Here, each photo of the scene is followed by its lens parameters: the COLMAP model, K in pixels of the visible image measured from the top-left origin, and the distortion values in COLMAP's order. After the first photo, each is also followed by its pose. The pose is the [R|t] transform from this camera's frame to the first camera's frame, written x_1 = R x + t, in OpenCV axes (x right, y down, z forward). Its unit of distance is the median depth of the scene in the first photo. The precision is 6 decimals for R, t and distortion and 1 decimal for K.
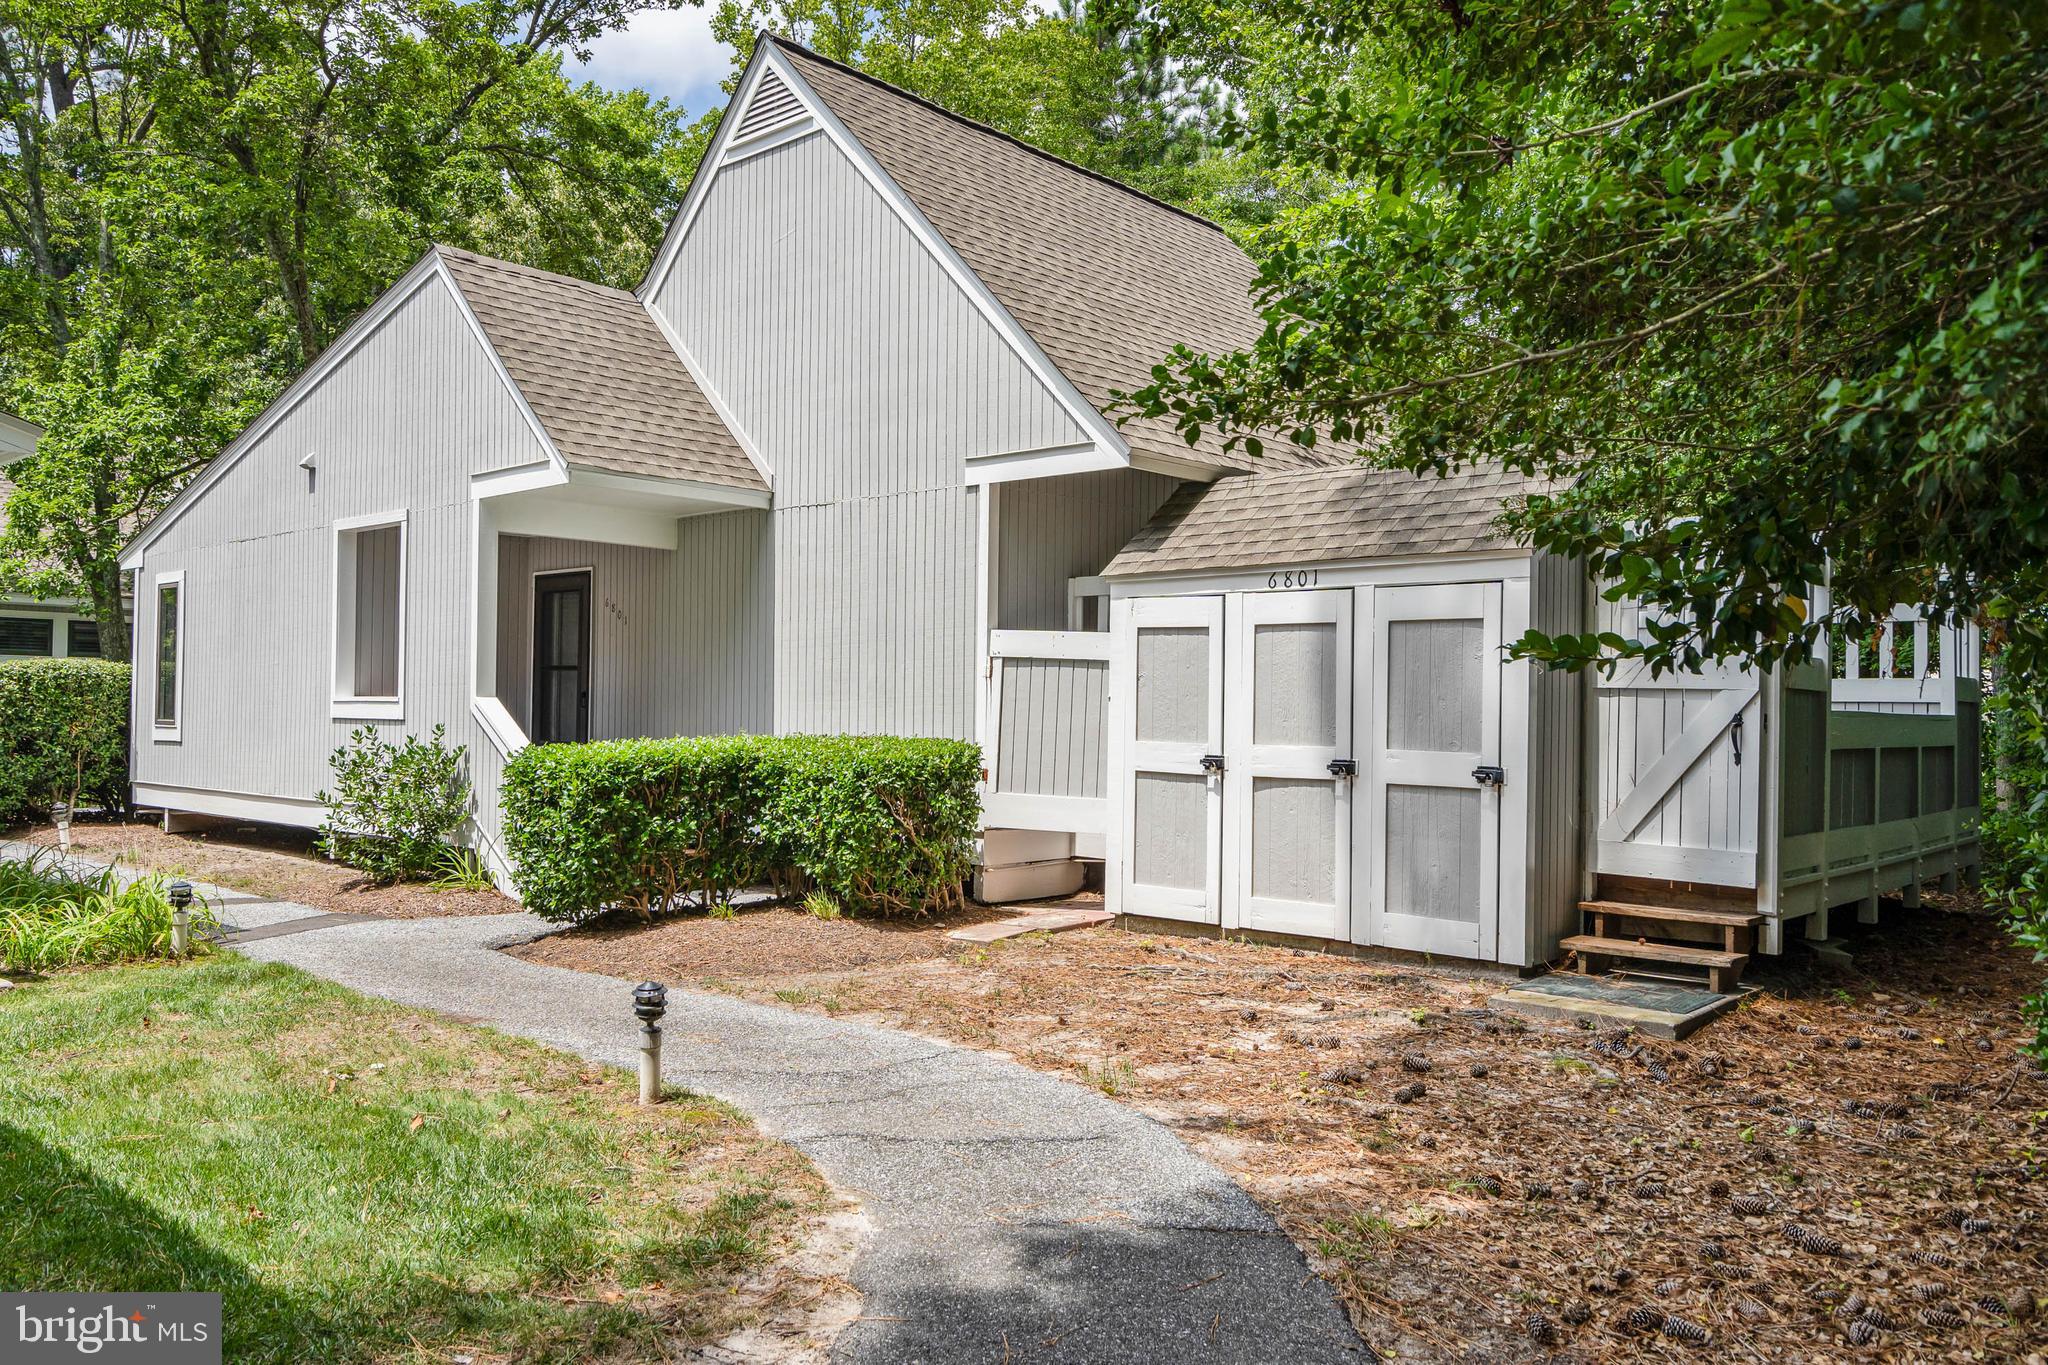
lens RADIAL K [[1531.6, 0, 1024.0], [0, 1531.6, 682.5], [0, 0, 1]] dist [0.004168, 0.001162]
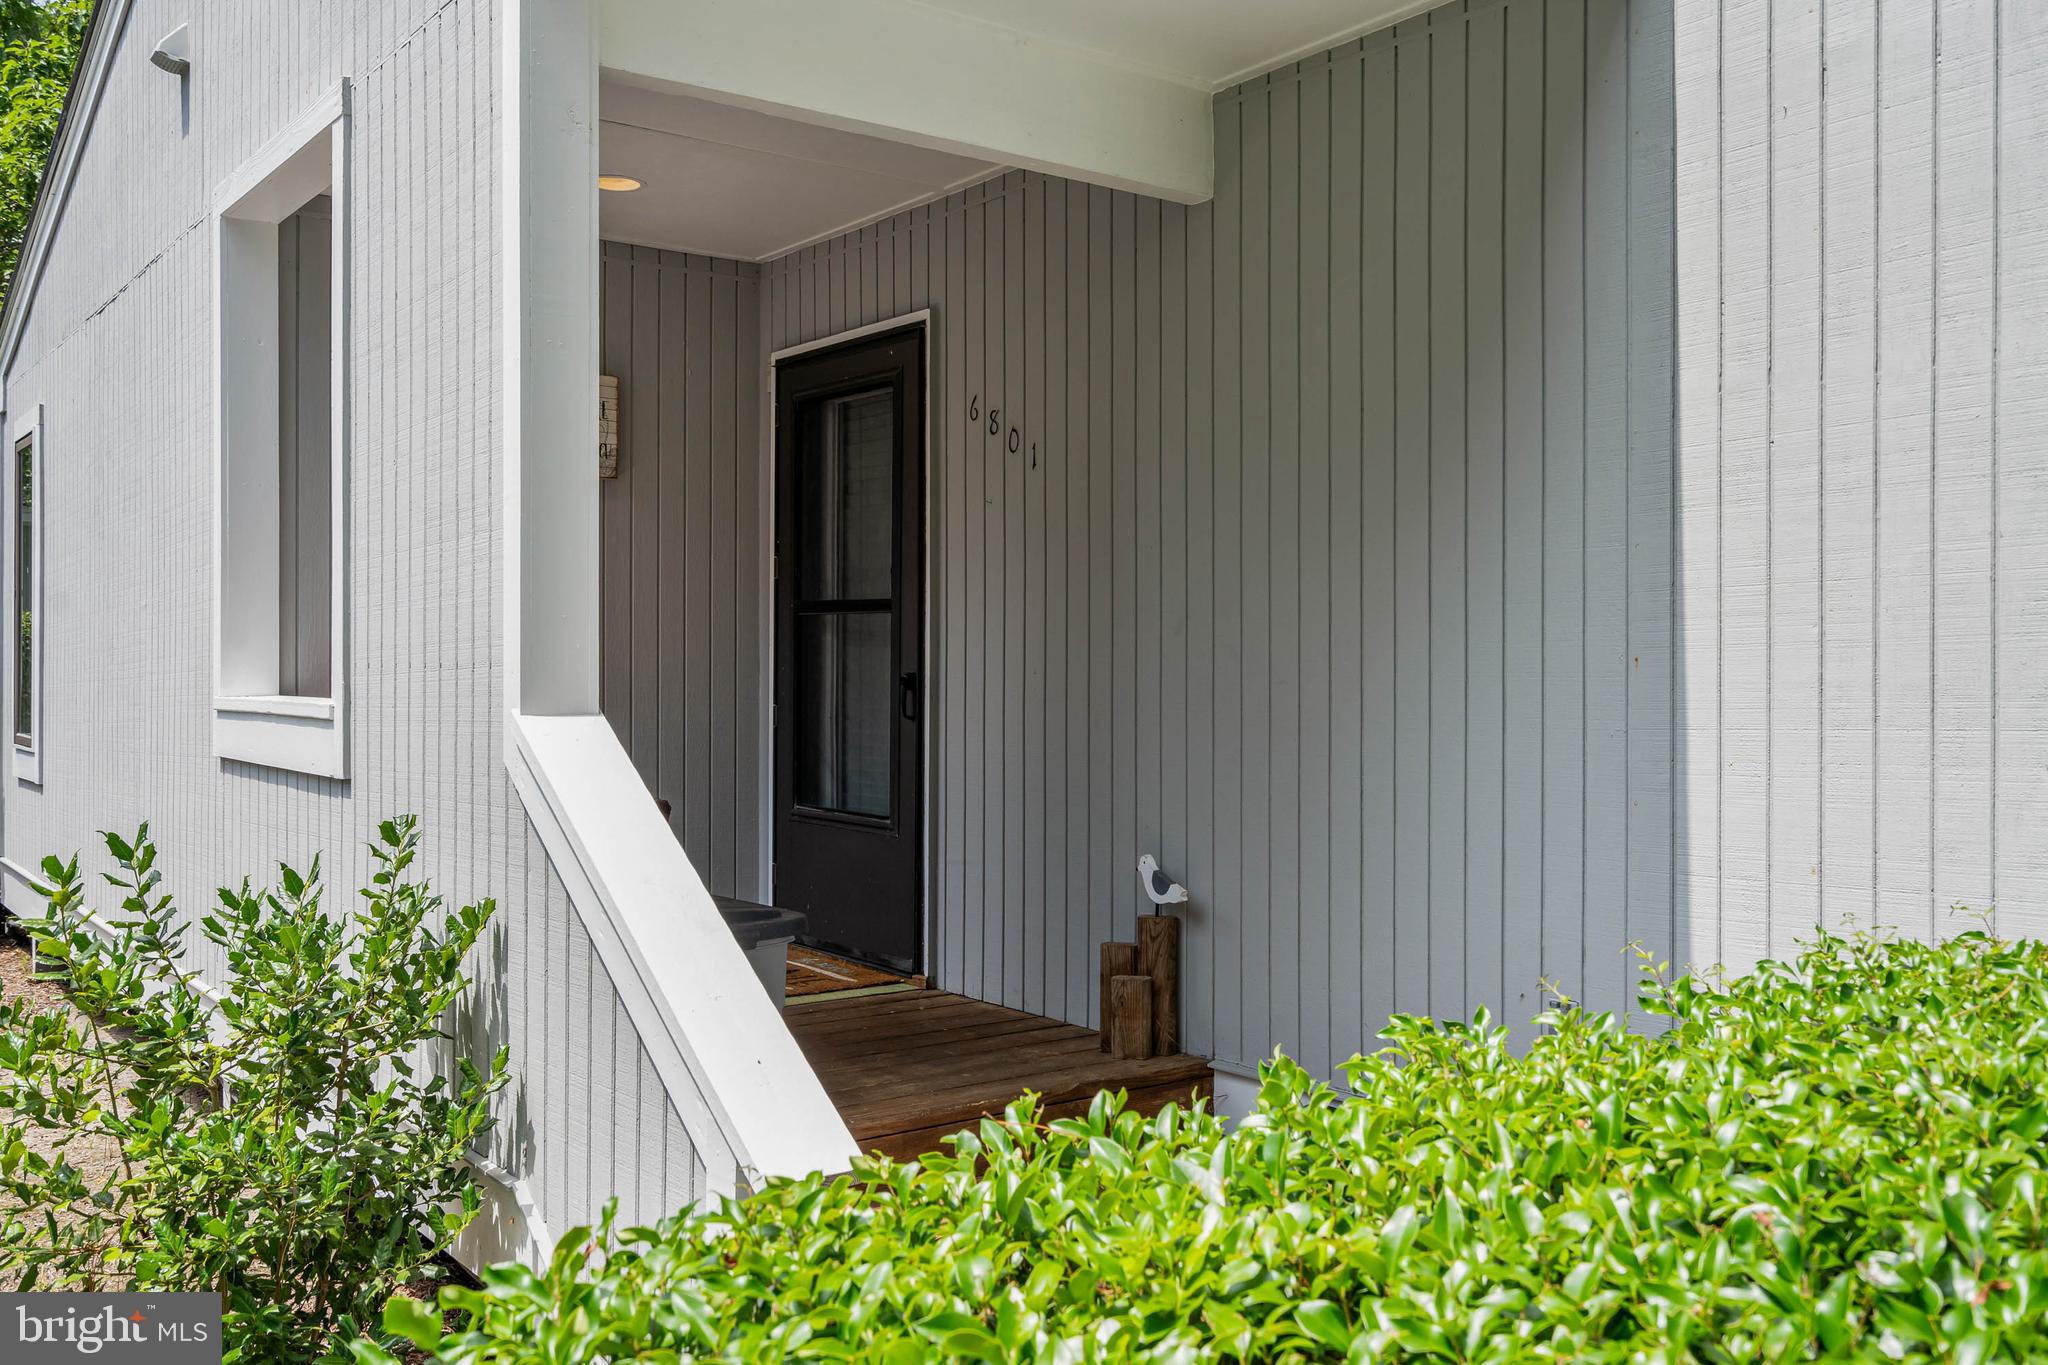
lens RADIAL K [[1815.9, 0, 1024.0], [0, 1815.9, 682.5], [0, 0, 1]] dist [-0.002082, -0.000602]
pose [[0.980231, -0.007916, -0.197700, -0.229256], [0.013044, 0.999611, 0.024649, -0.002027], [0.197428, -0.026741, 0.979953, 0.763392]]
